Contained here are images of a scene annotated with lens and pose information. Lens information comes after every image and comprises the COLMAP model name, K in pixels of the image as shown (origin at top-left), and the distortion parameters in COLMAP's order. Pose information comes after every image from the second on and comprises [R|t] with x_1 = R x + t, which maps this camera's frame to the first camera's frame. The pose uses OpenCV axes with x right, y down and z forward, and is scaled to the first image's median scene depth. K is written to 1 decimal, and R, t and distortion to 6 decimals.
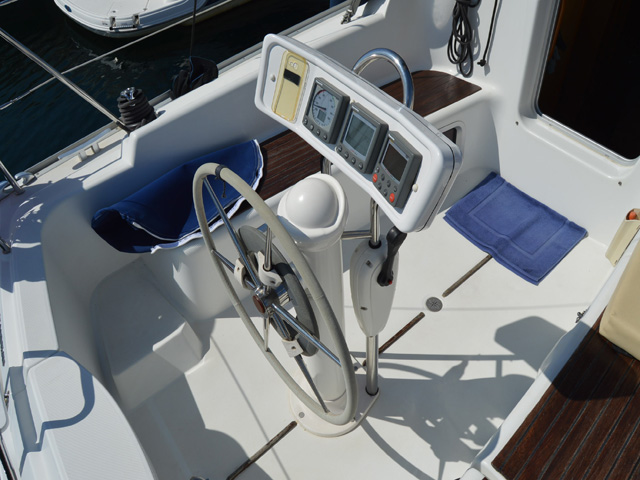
lens RADIAL K [[496.5, 0, 318.6], [0, 496.5, 224.4], [0, 0, 1]] dist [-0.003282, 0.002001]
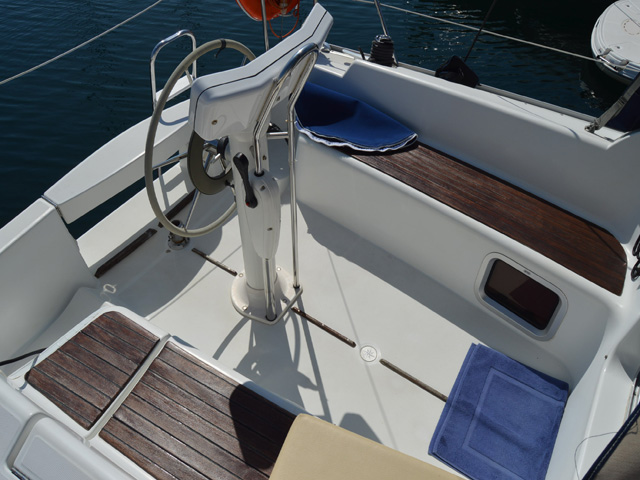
lens RADIAL K [[496.5, 0, 318.6], [0, 496.5, 224.4], [0, 0, 1]] dist [-0.003282, 0.002001]
pose [[0.267726, 0.742935, -0.613490, 0.742520], [-0.739333, 0.566706, 0.363636, -0.335237], [0.617826, 0.356219, 0.700998, 0.145616]]
